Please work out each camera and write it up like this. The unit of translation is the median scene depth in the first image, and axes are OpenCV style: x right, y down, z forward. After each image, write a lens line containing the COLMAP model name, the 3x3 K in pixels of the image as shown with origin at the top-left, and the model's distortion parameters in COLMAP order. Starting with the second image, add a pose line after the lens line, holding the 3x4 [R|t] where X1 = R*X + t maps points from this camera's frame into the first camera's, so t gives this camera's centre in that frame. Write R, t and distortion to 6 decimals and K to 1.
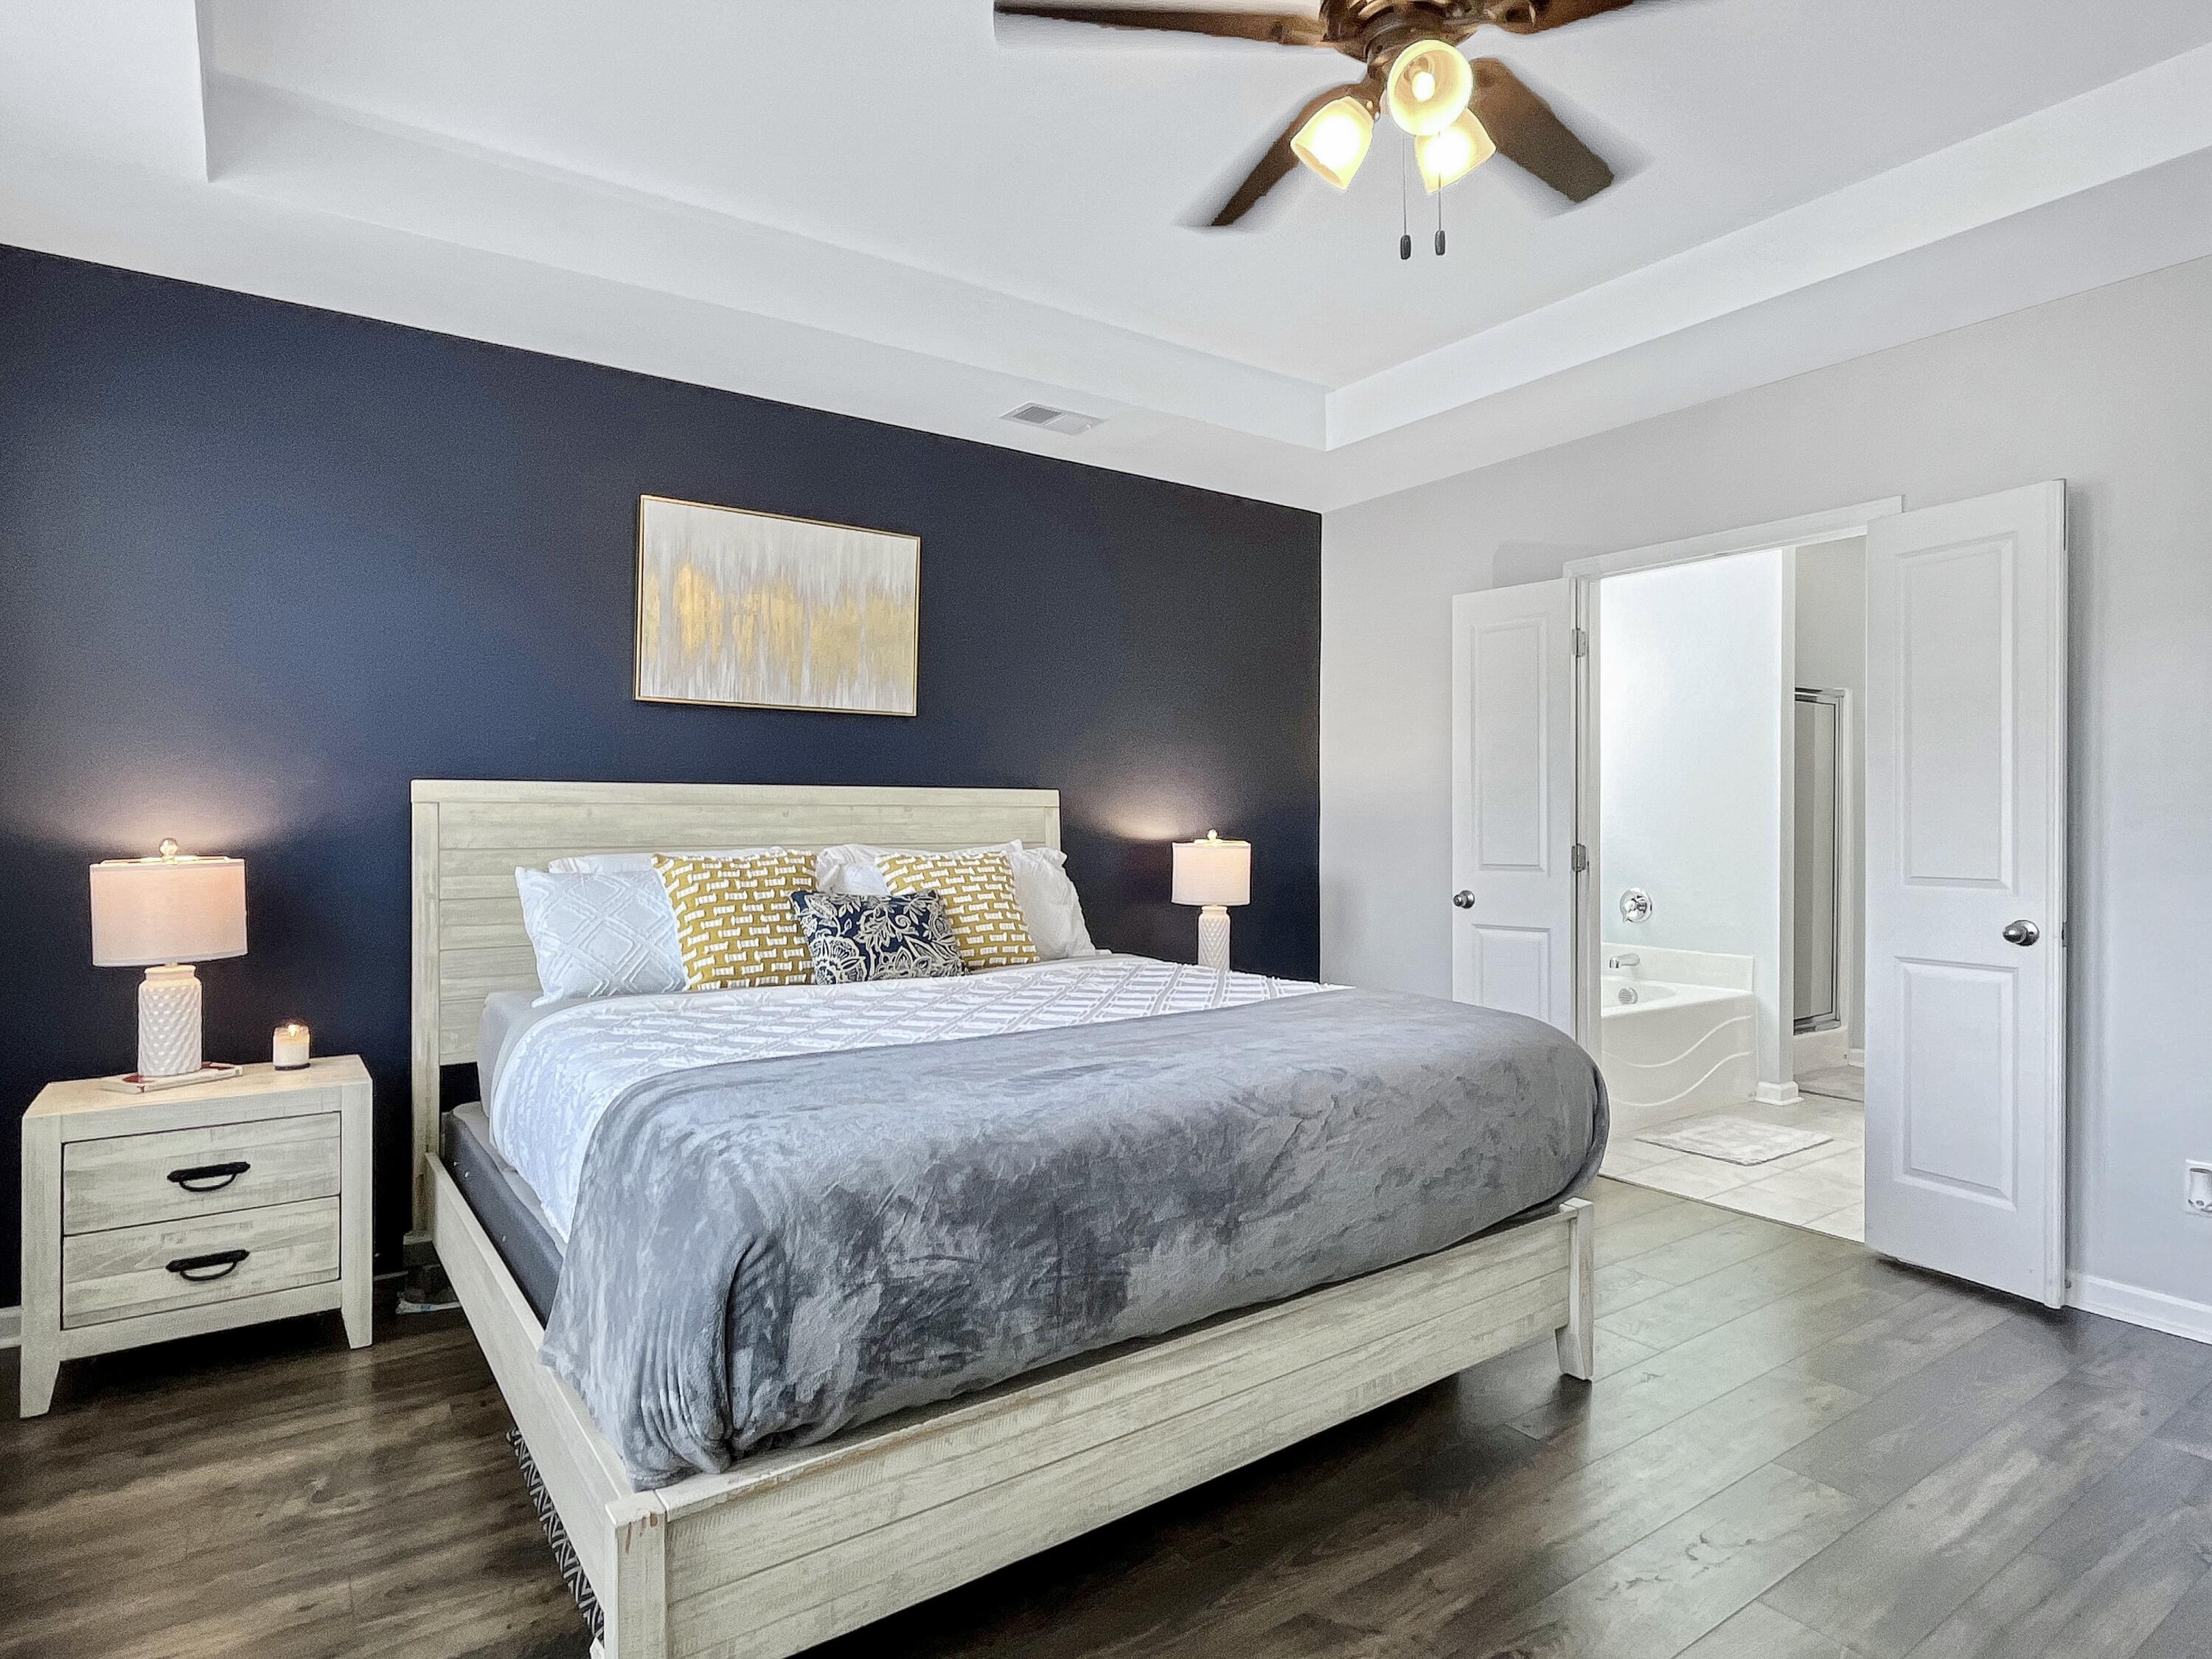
lens RADIAL K [[1197.2, 0, 1106.1], [0, 1197.2, 840.6], [0, 0, 1]] dist [-0.004745, 0.004981]
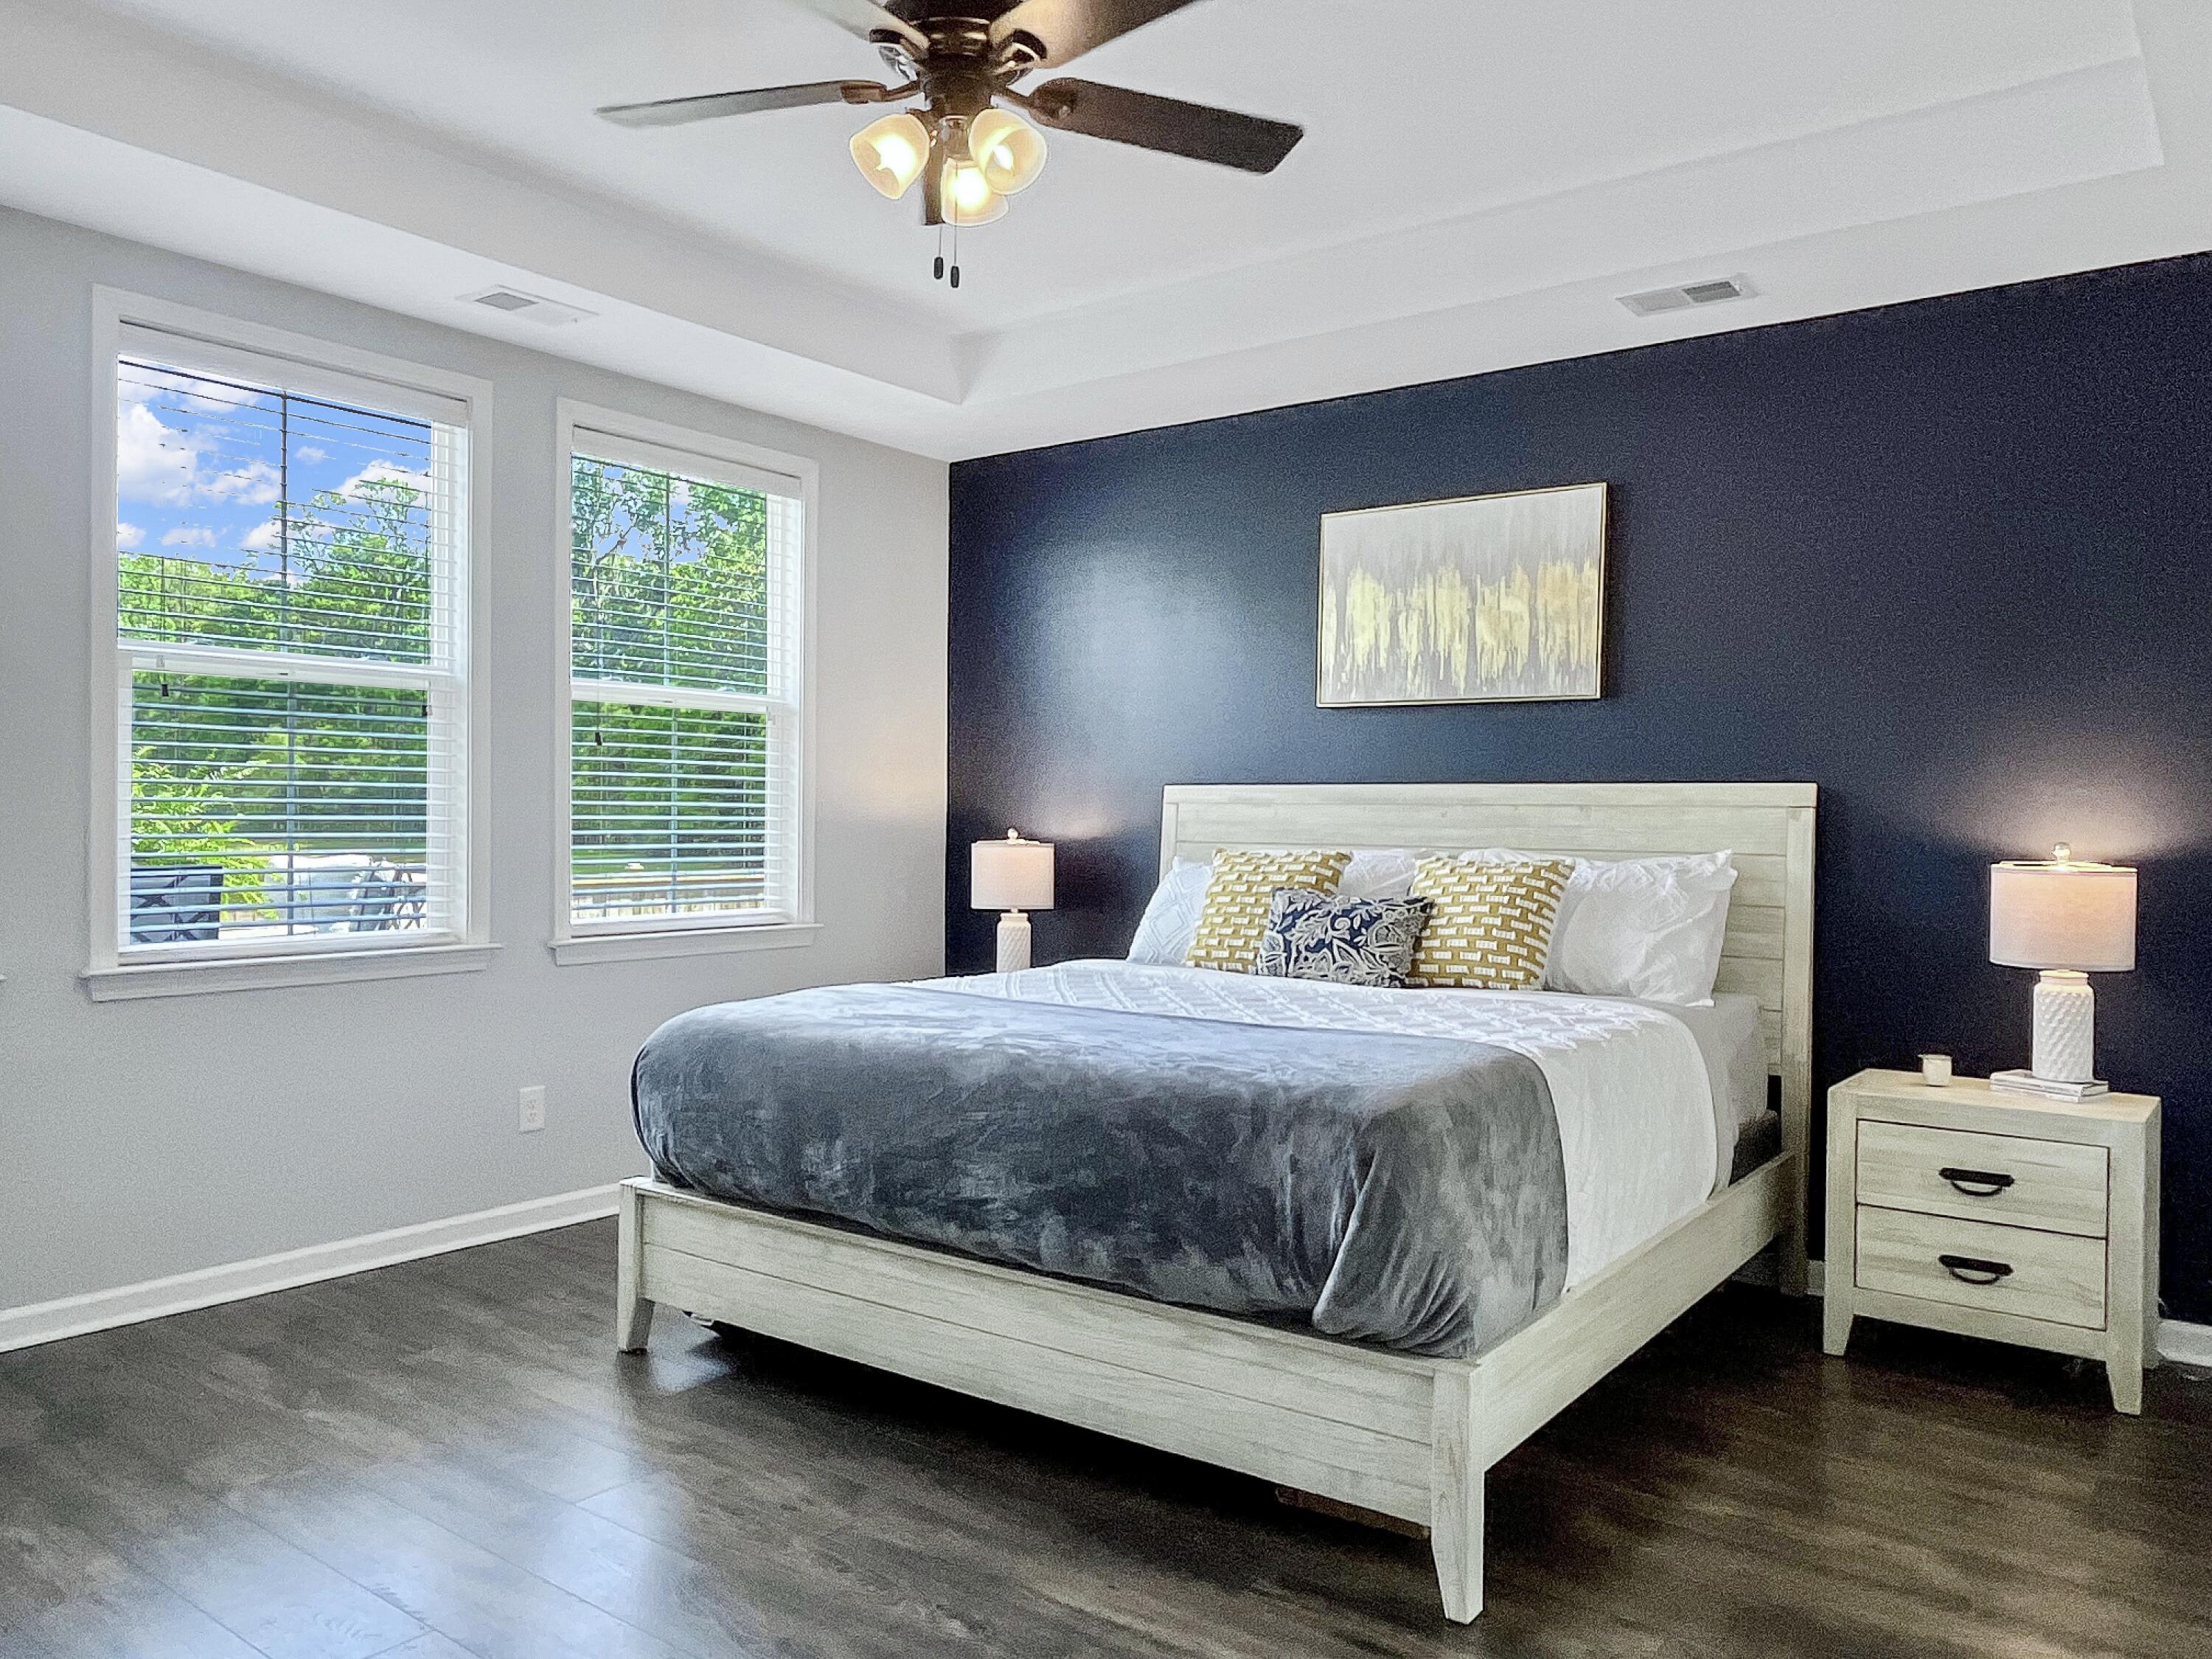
lens RADIAL K [[1596.8, 0, 1106.8], [0, 1596.8, 840.1], [0, 0, 1]] dist [0.011553, 0.000691]
pose [[0.309656, 0.018389, -0.950671, 0.943768], [-0.026461, 0.999592, 0.010716, -0.008870], [0.950480, 0.021838, 0.310017, 0.391818]]
